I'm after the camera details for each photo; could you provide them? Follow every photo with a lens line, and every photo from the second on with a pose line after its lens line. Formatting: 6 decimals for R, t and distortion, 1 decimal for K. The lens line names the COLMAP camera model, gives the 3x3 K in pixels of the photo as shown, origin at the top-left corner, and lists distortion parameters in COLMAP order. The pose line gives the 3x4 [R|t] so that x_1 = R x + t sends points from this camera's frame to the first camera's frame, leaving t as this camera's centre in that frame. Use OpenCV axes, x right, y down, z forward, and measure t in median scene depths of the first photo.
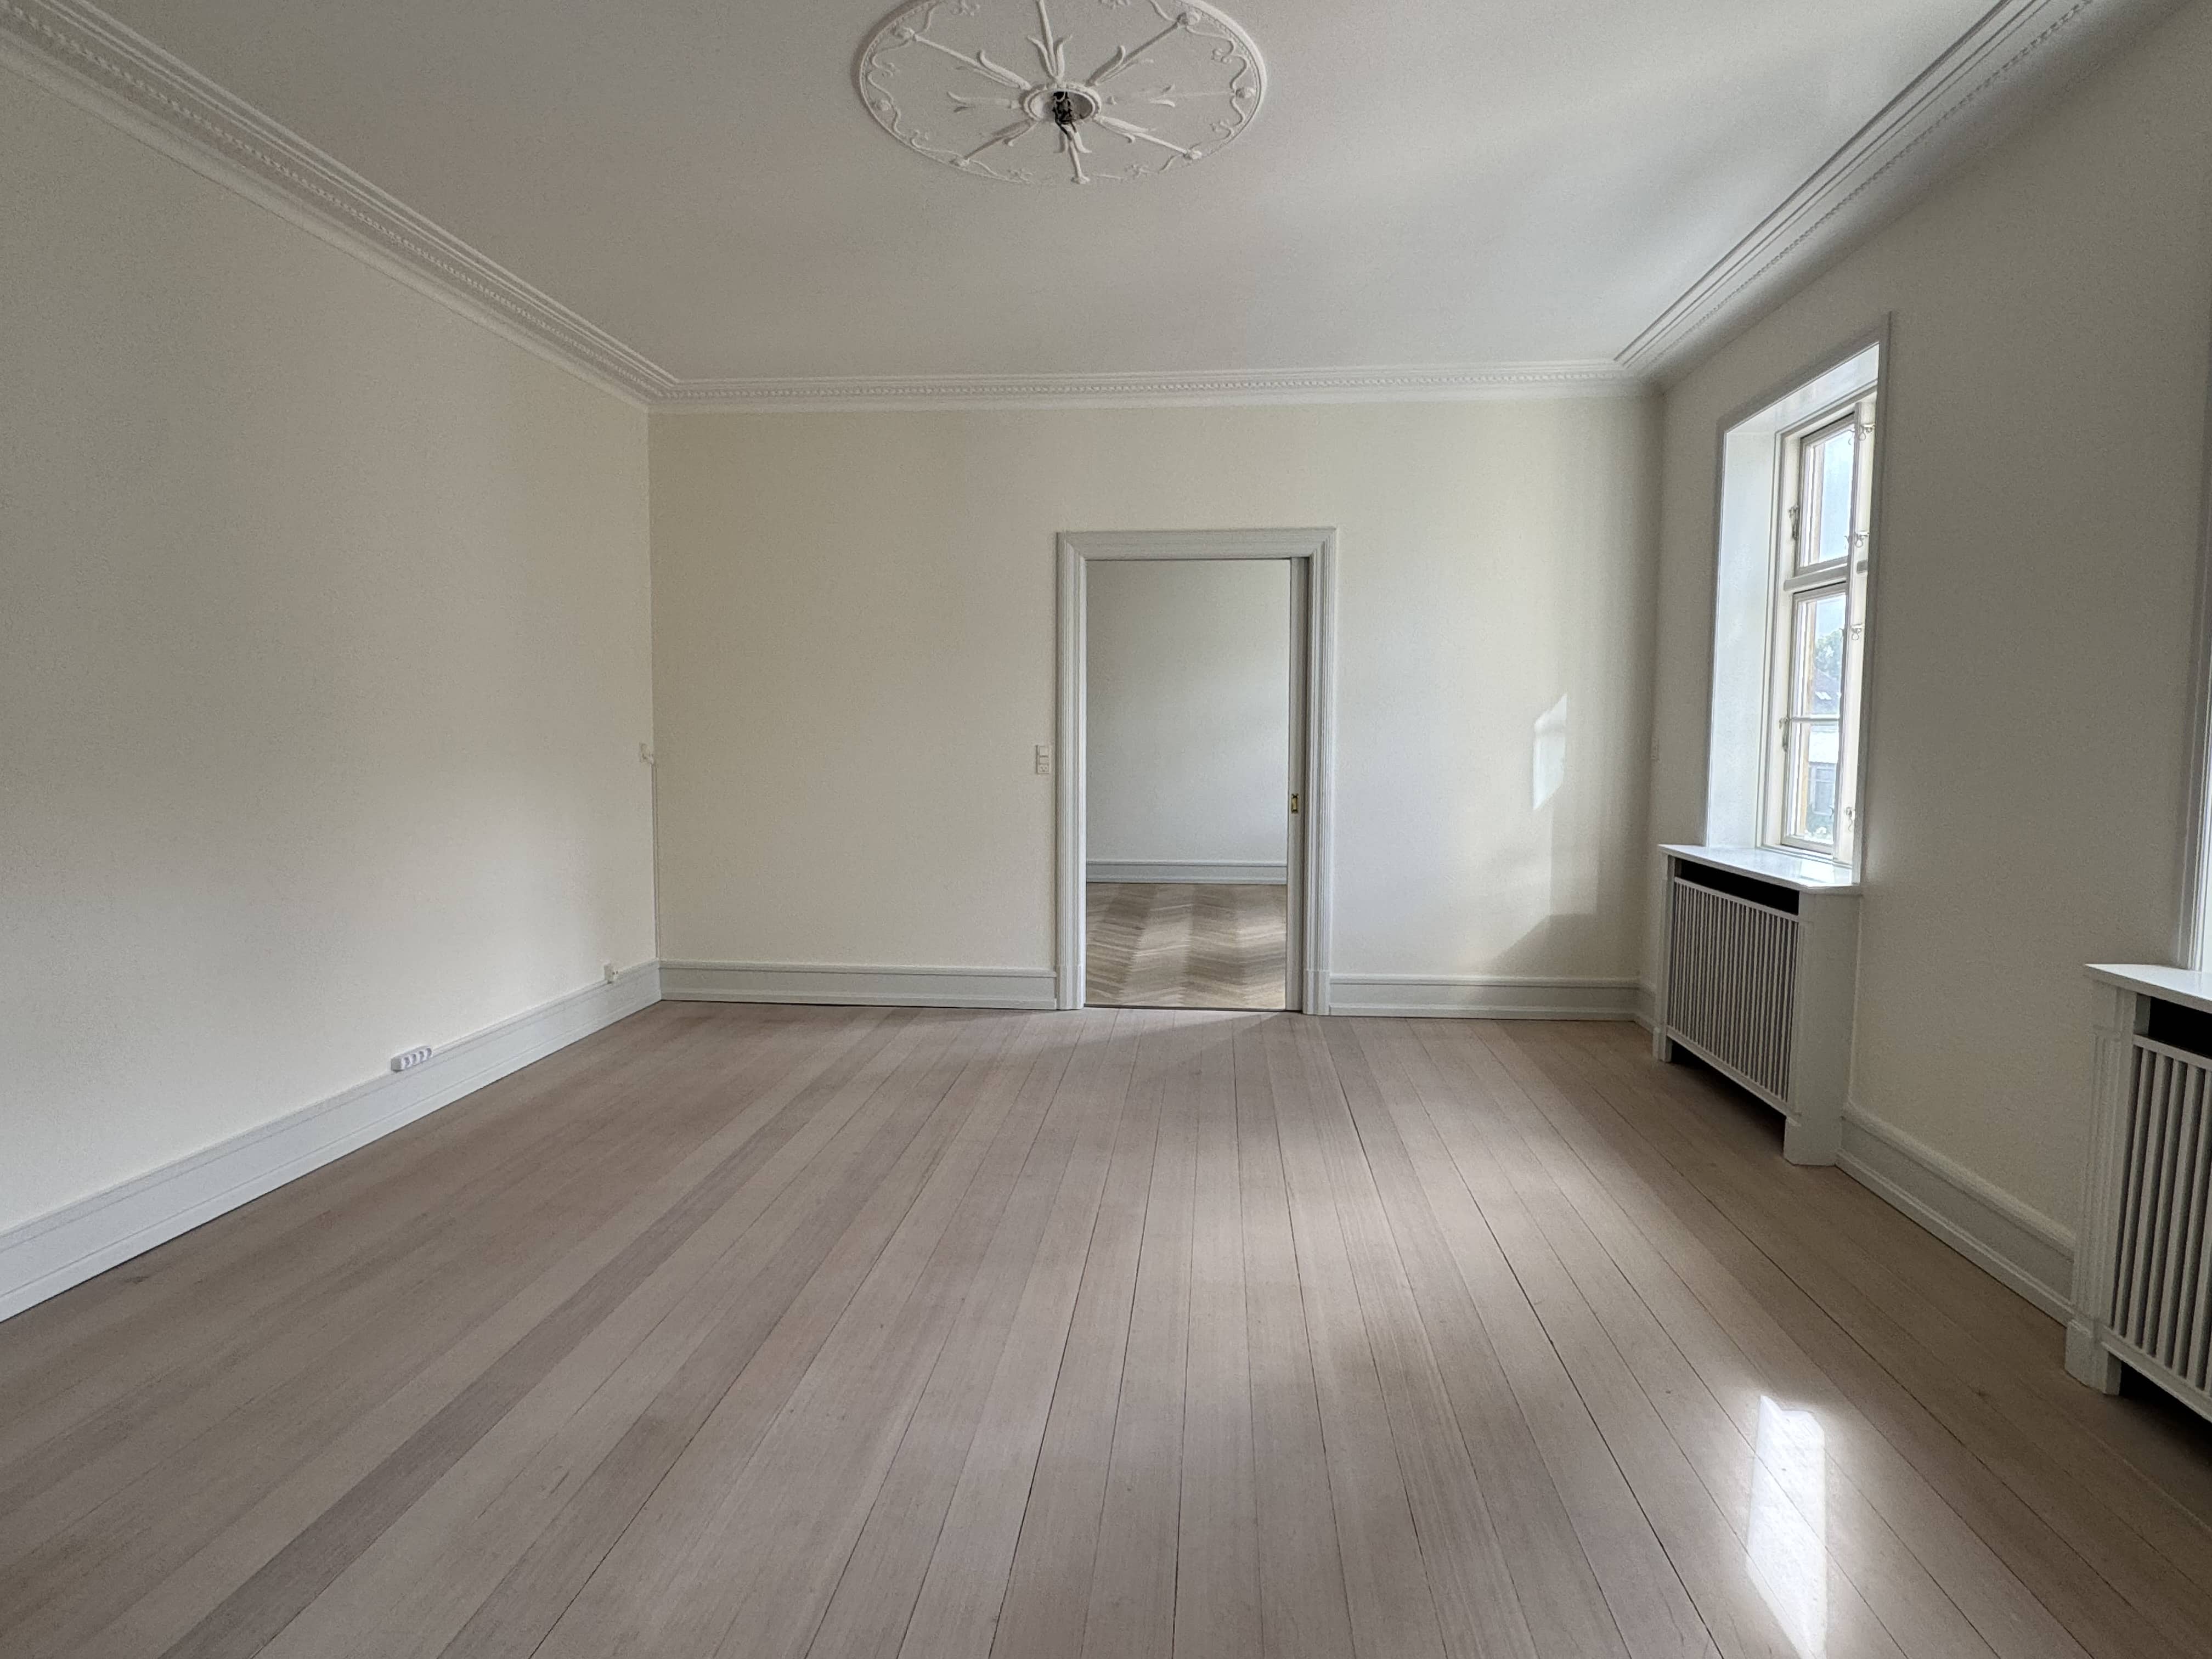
lens RADIAL K [[1217.4, 0, 1100.4], [0, 1217.4, 827.0], [0, 0, 1]] dist [-0.004647, 0.001910]
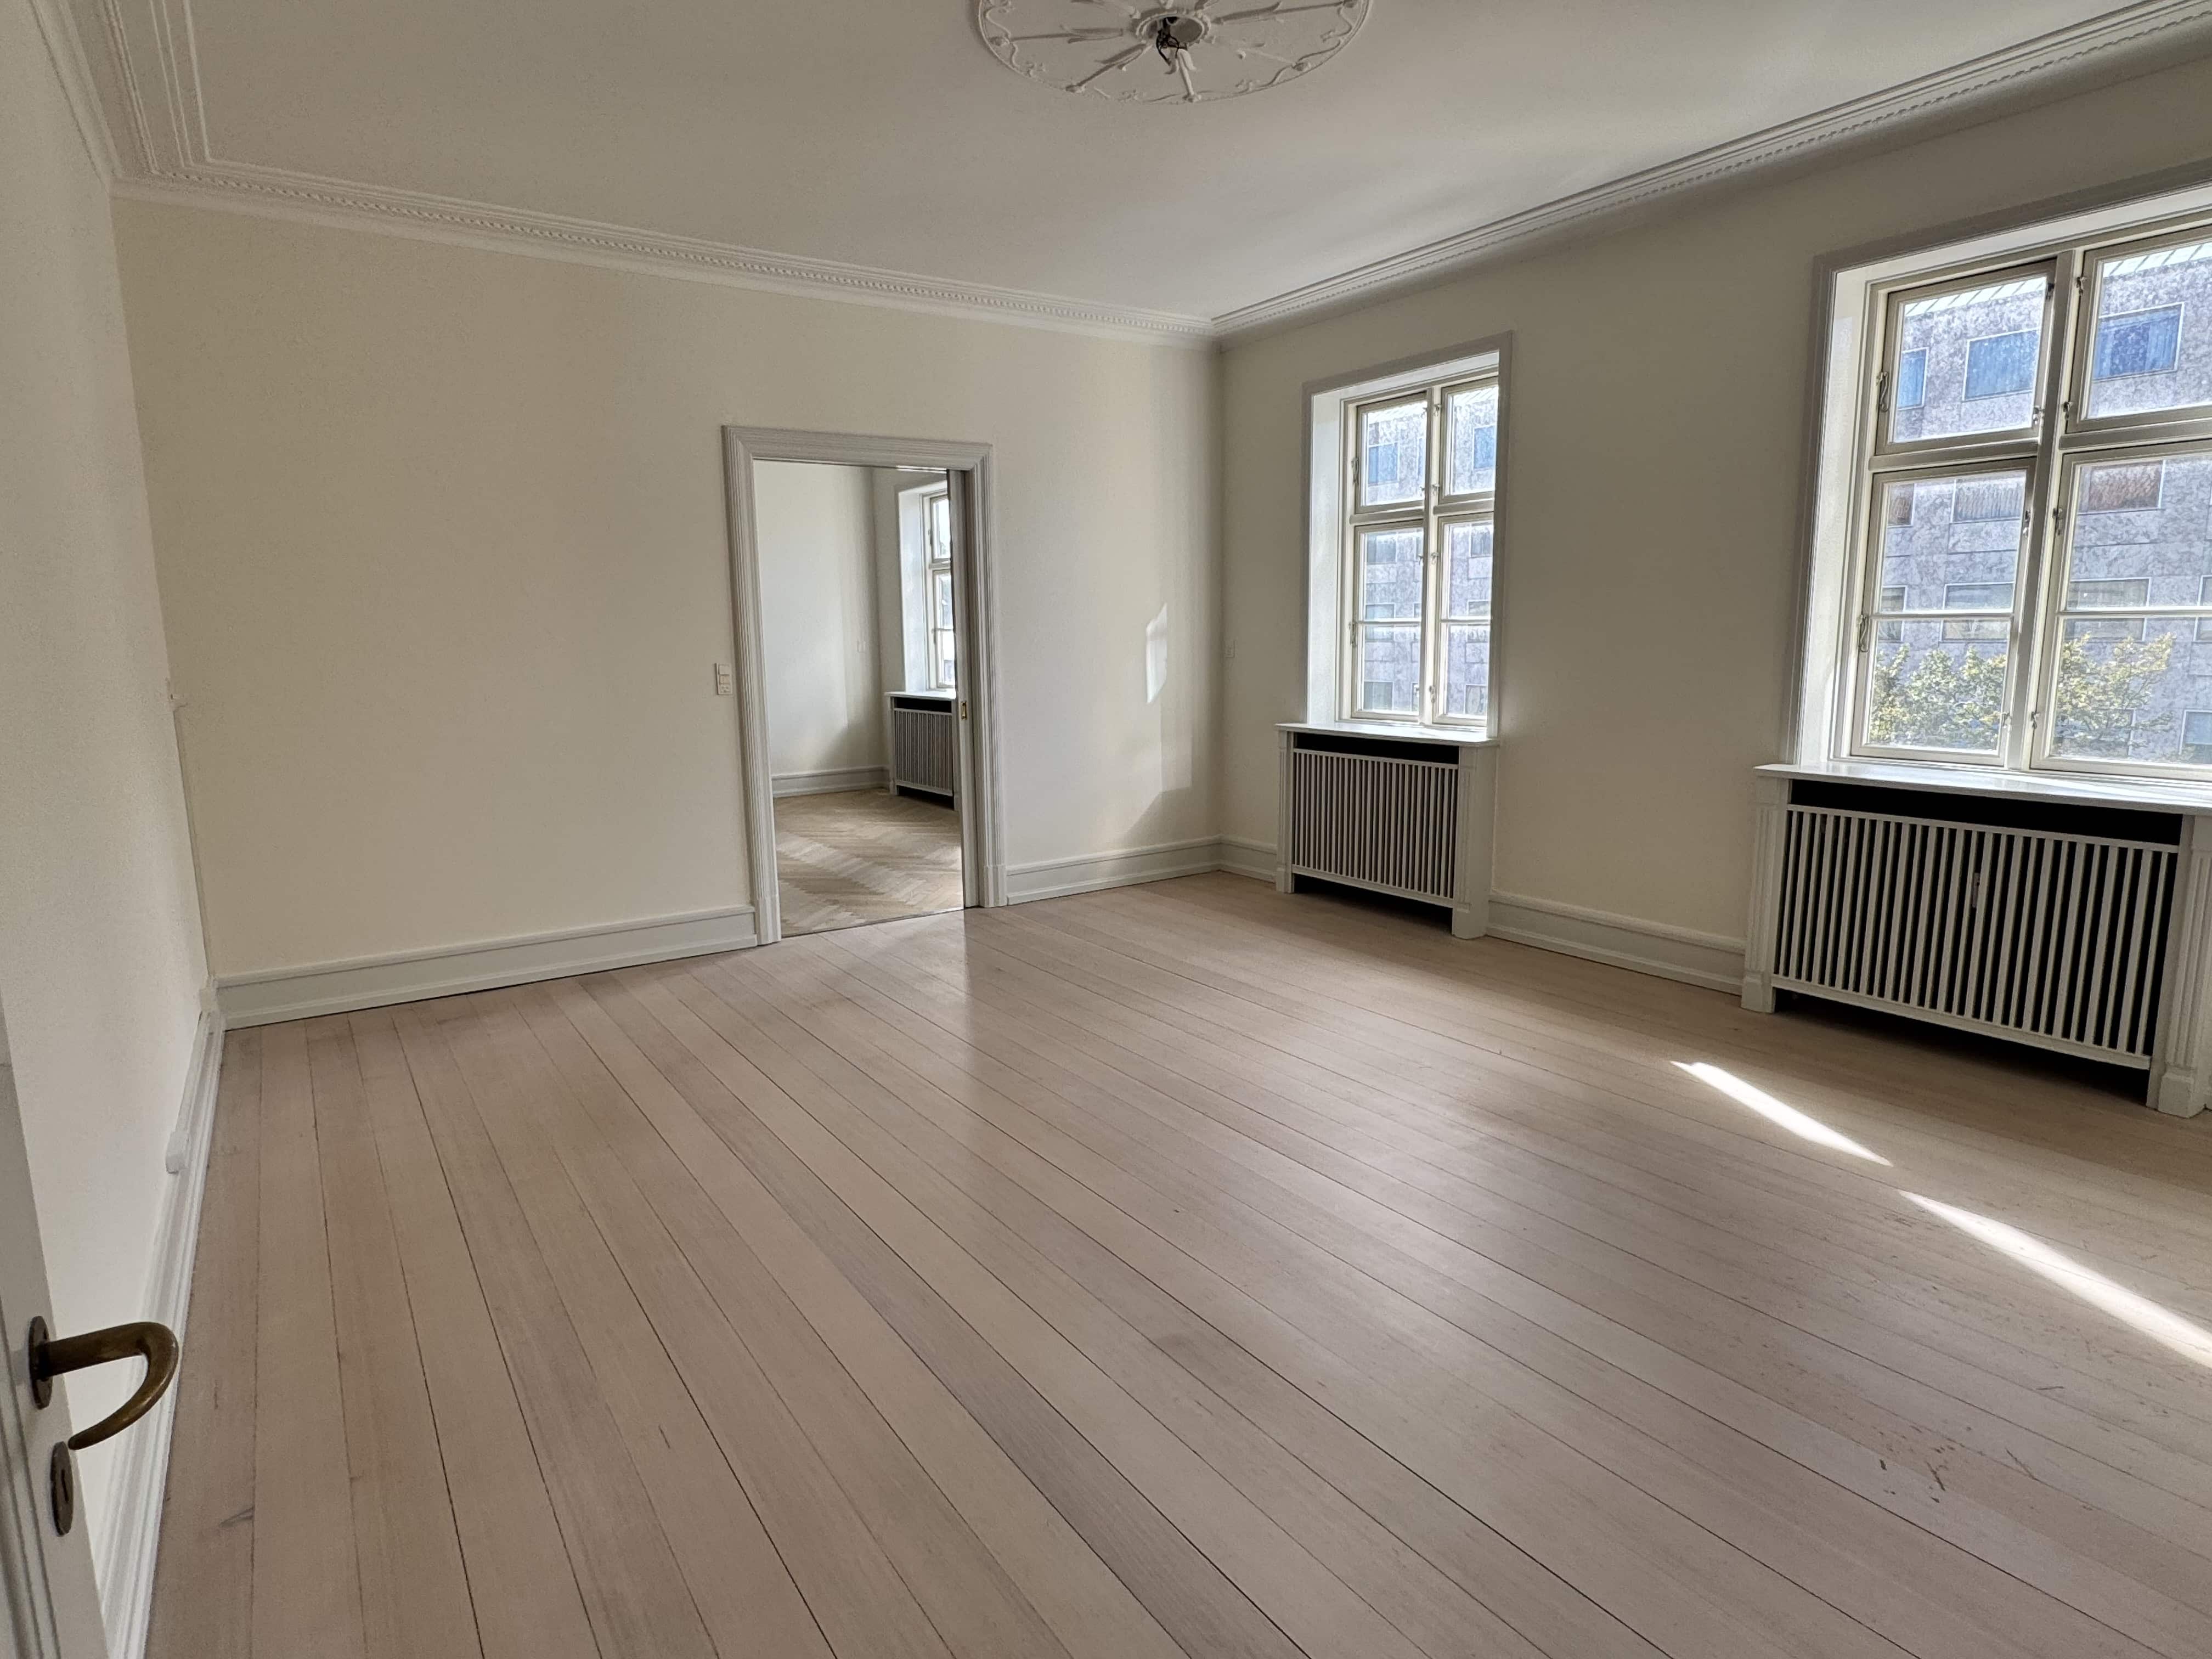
lens RADIAL K [[1217.4, 0, 1096.6], [0, 1217.4, 834.2], [0, 0, 1]] dist [-0.004647, 0.001910]
pose [[0.775750, -0.121793, 0.619176, -0.490422], [0.071260, 0.991829, 0.105815, -0.019653], [-0.627004, -0.037964, 0.778090, 0.131741]]
